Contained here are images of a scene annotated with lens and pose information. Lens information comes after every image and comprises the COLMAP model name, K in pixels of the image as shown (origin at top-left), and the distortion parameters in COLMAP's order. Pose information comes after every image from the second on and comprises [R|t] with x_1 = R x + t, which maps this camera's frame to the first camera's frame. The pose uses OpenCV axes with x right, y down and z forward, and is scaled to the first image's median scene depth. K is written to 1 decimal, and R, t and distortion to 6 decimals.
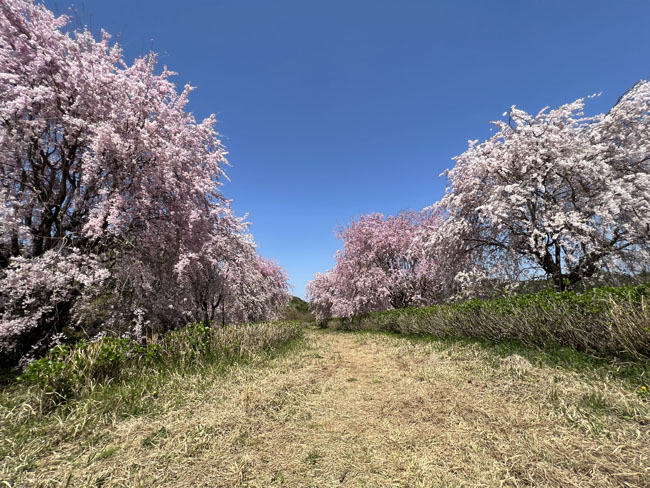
lens RADIAL K [[476.4, 0, 325.0], [0, 476.4, 244.0], [0, 0, 1]] dist [0.000929, -0.001345]
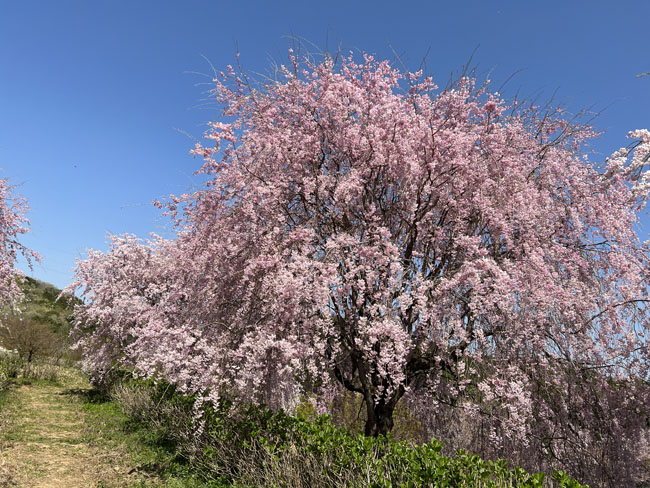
lens RADIAL K [[476.4, 0, 325.0], [0, 476.4, 244.0], [0, 0, 1]] dist [0.000929, -0.001345]
pose [[0.917575, 0.260440, 0.300380, 0.017705], [-0.239464, 0.965173, -0.105345, 0.081281], [-0.317355, 0.024731, 0.947984, 0.740268]]
